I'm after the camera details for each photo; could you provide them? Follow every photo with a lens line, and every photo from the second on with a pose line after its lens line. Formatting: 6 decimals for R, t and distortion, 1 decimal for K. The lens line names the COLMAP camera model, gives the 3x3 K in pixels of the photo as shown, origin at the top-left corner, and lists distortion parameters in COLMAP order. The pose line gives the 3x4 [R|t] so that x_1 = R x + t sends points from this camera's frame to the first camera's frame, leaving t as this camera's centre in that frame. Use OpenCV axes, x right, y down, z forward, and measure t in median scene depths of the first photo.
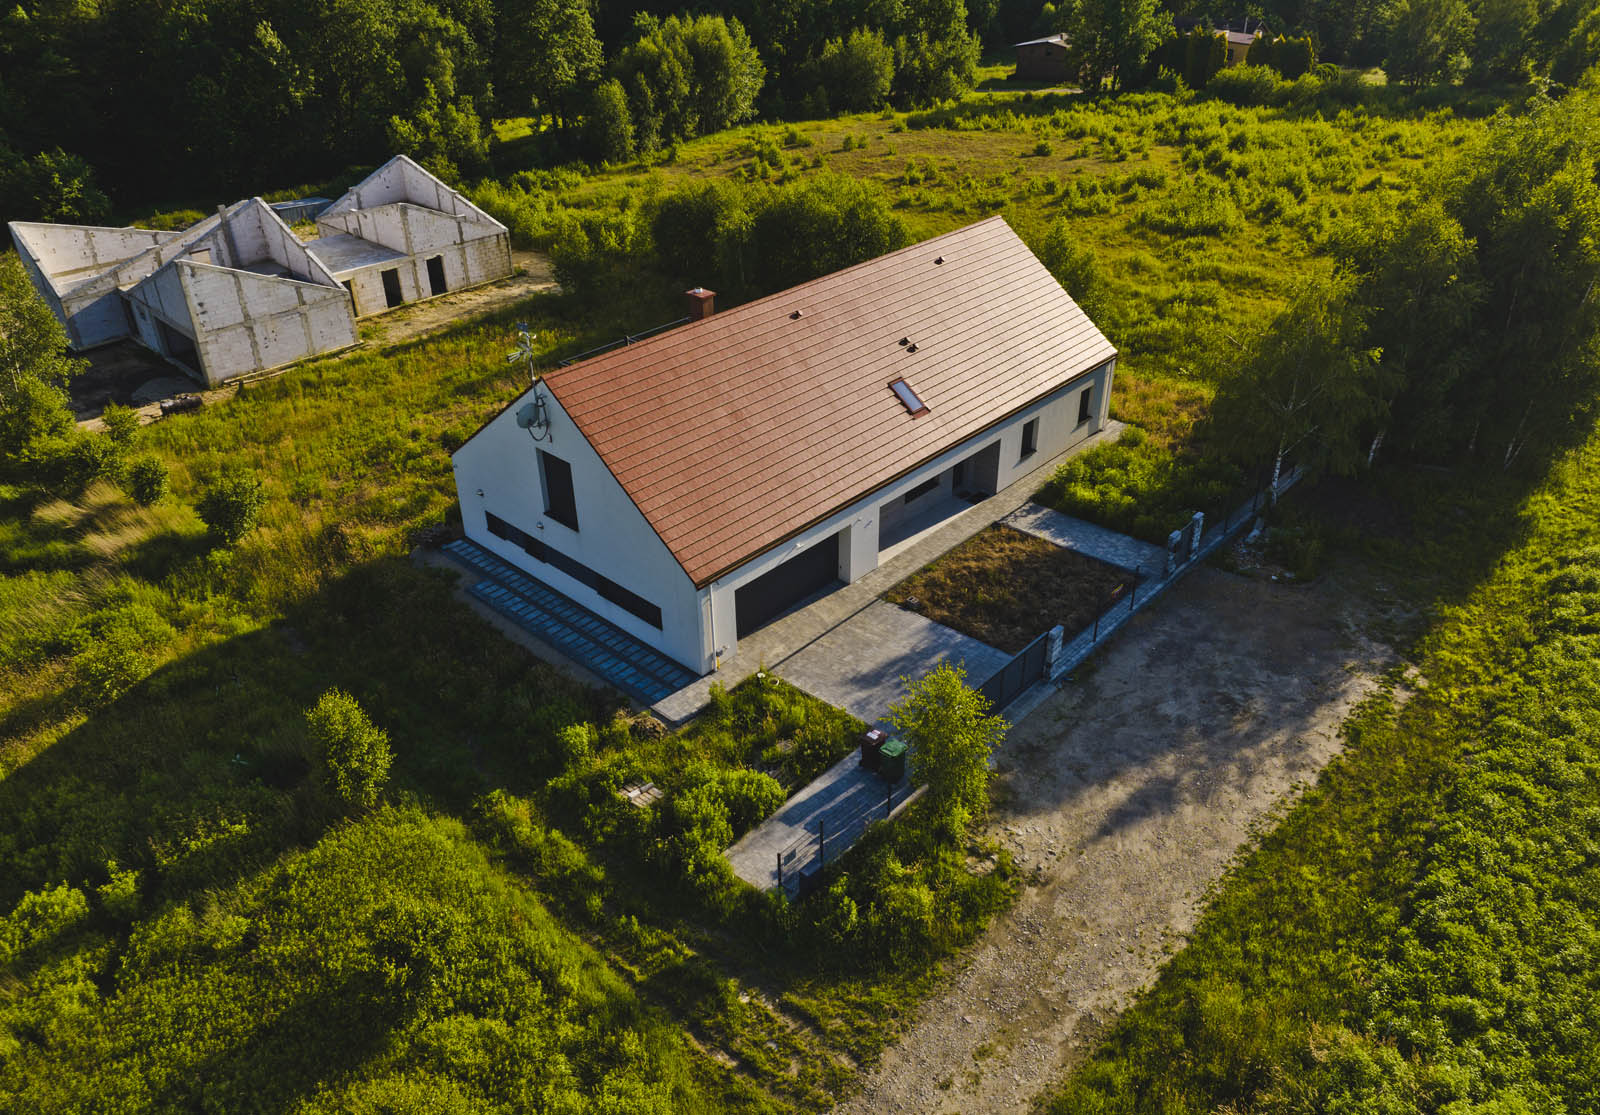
lens RADIAL K [[1153.4, 0, 818.2], [0, 1153.4, 550.7], [0, 0, 1]] dist [-0.042205, -0.002005]
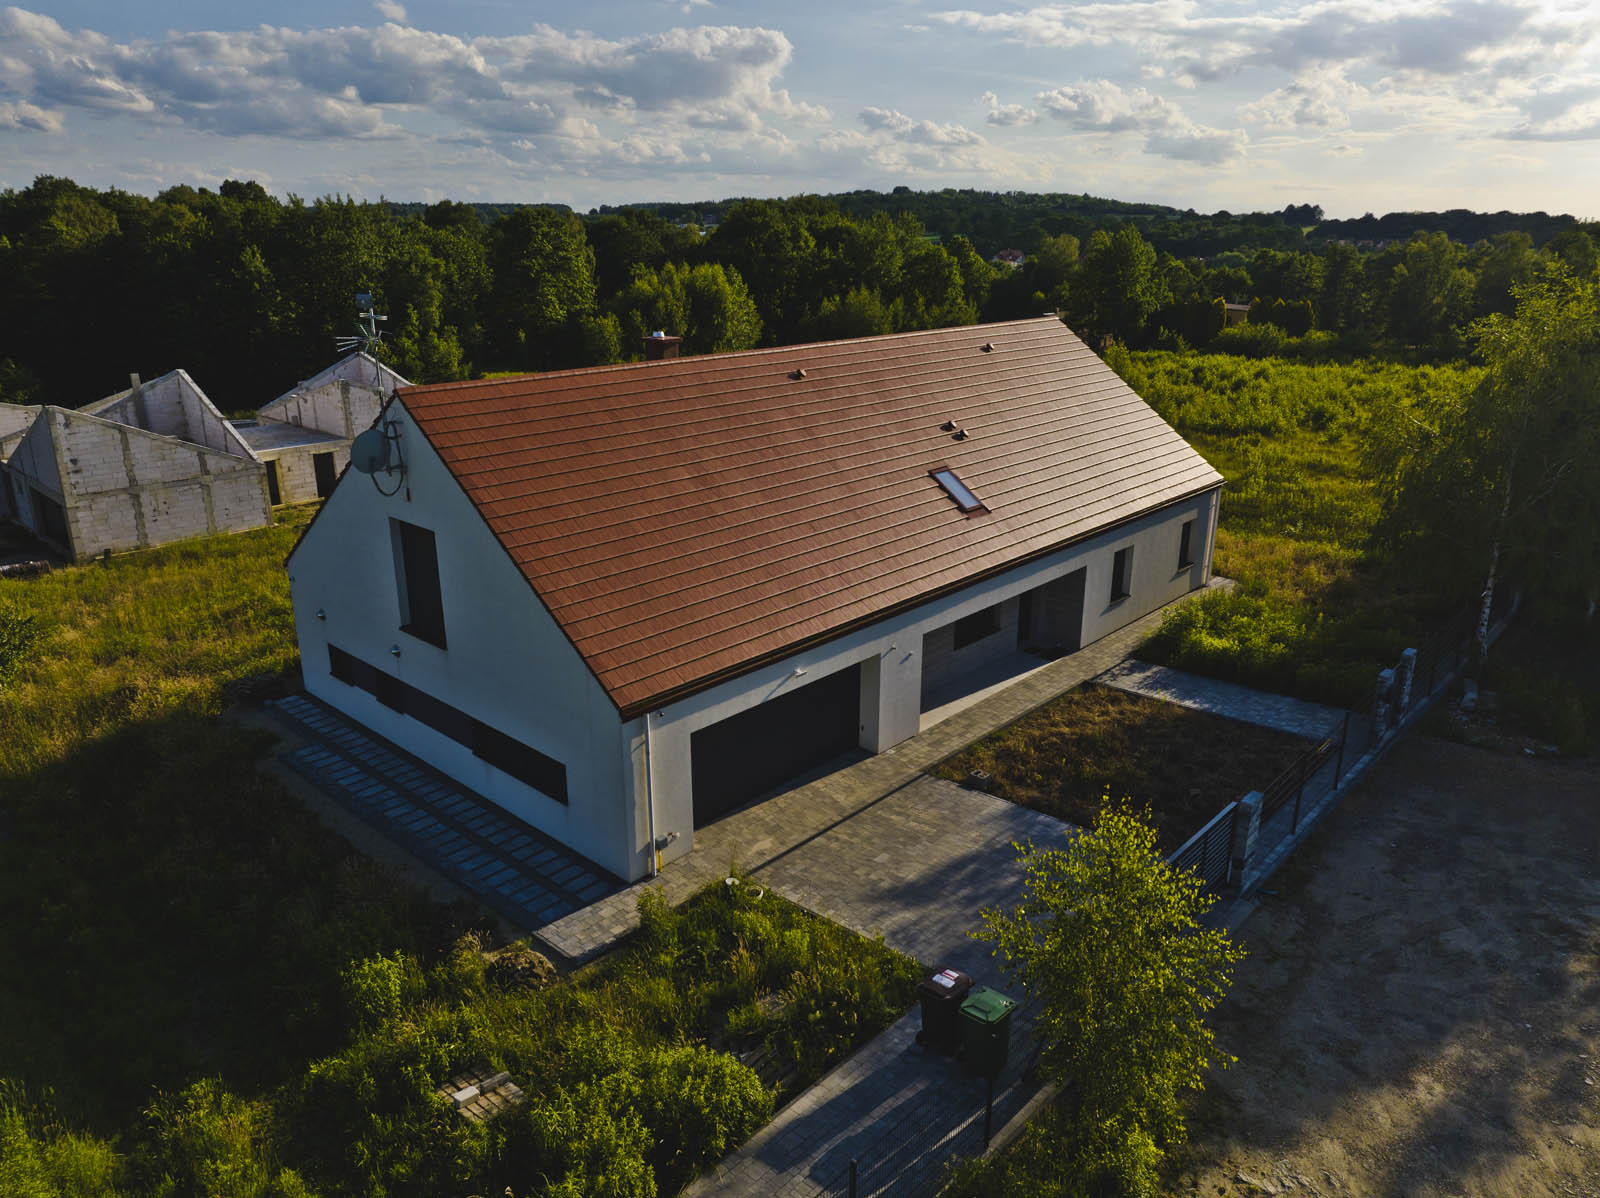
lens RADIAL K [[1126.9, 0, 800.0], [0, 1126.9, 599.0], [0, 0, 1]] dist [-0.041690, -0.000001]
pose [[0.999927, 0.008133, -0.008966, -0.009202], [-0.009904, 0.975537, -0.219611, 0.072712], [0.006961, 0.219684, 0.975546, 0.329932]]
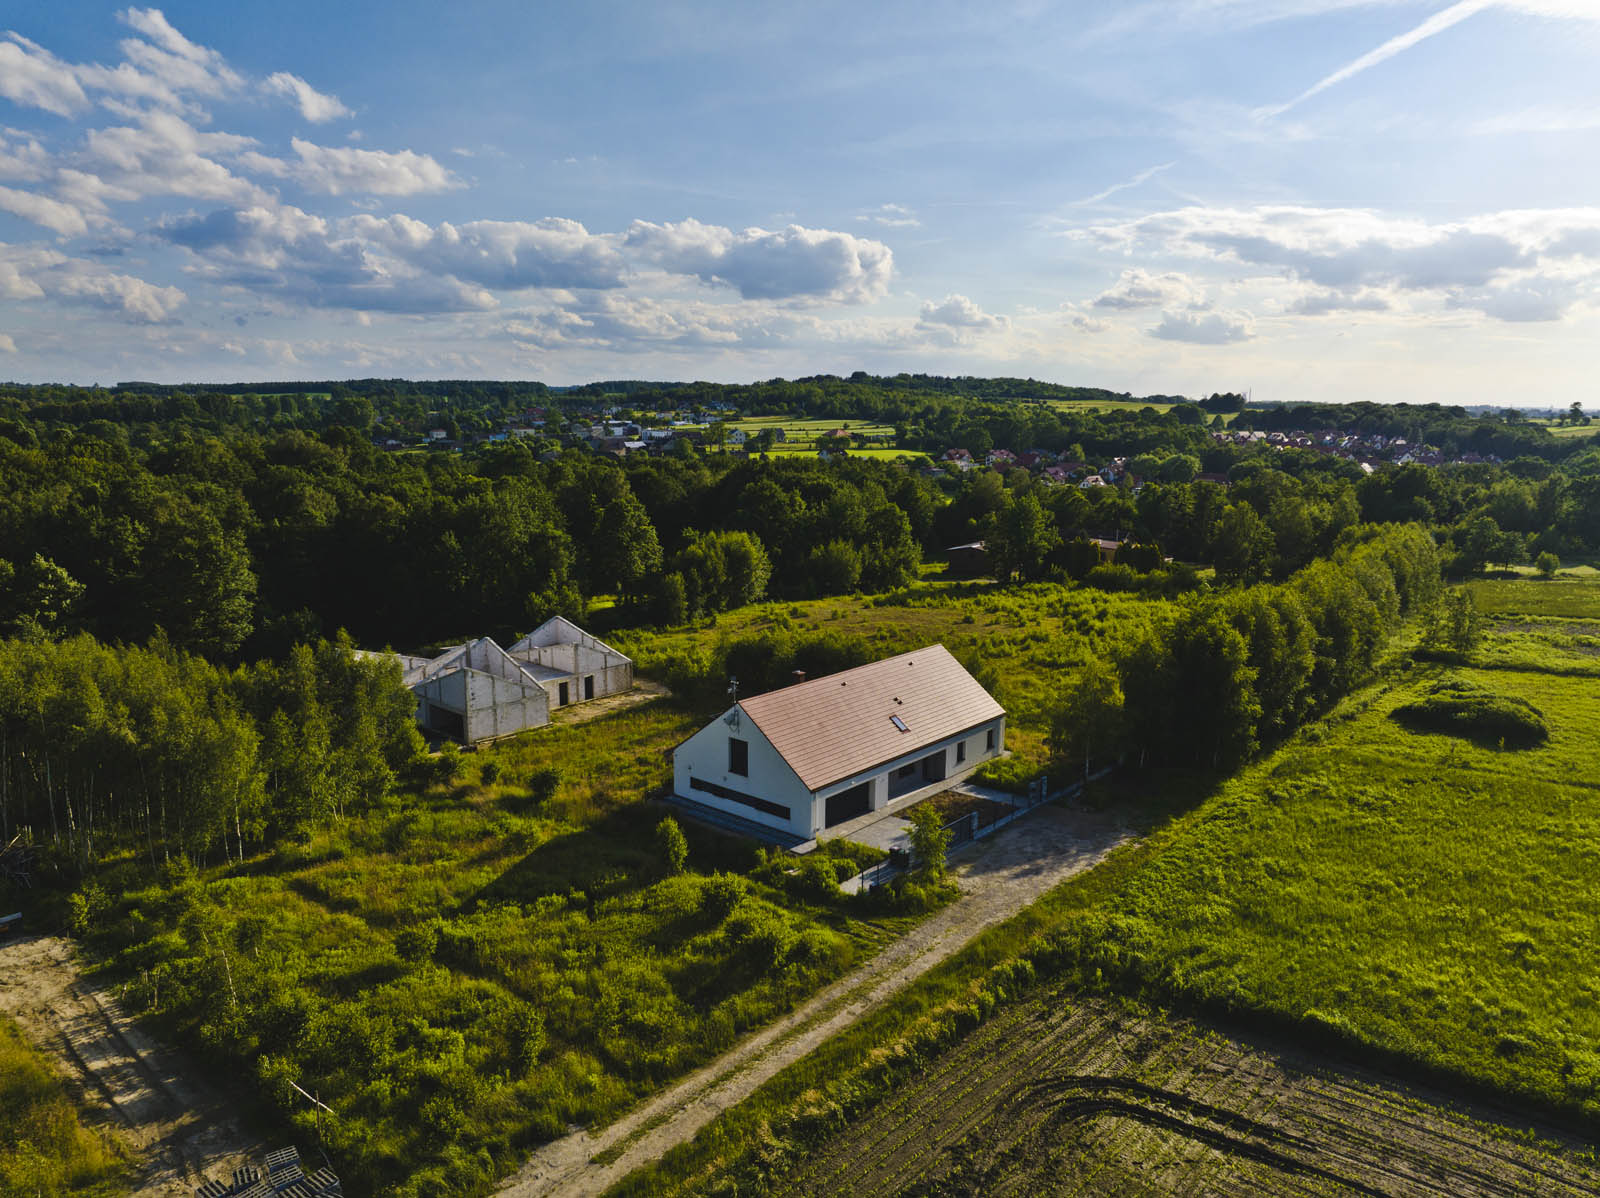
lens RADIAL K [[1126.9, 0, 800.0], [0, 1126.9, 599.0], [0, 0, 1]] dist [-0.041690, -0.000001]
pose [[0.999649, 0.007748, 0.025323, -0.138081], [0.001776, 0.934476, -0.356022, 0.339028], [-0.026422, 0.355942, 0.934134, -0.857083]]
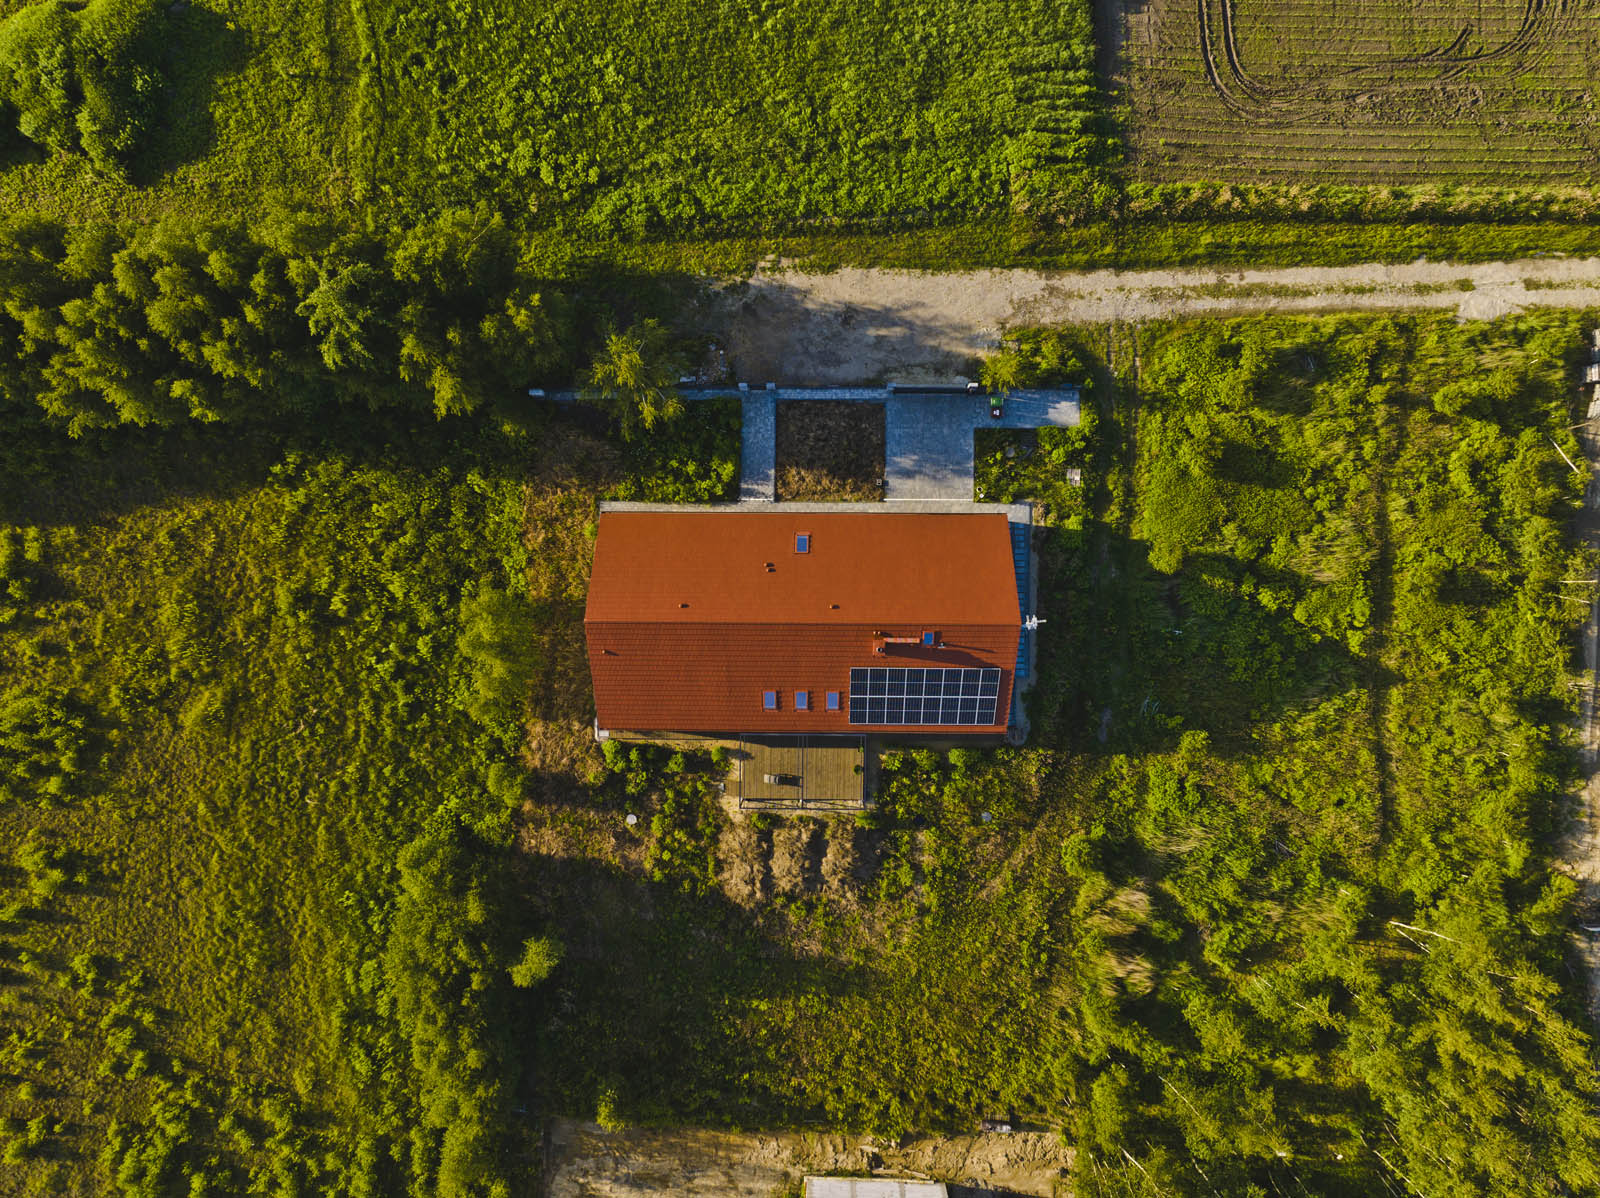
lens RADIAL K [[1126.9, 0, 800.0], [0, 1126.9, 599.0], [0, 0, 1]] dist [-0.041690, -0.000001]
pose [[-0.667499, -0.743548, 0.039778, -0.037170], [0.394272, -0.307618, 0.865979, -1.403049], [-0.631660, 0.593724, 0.498495, 0.244020]]
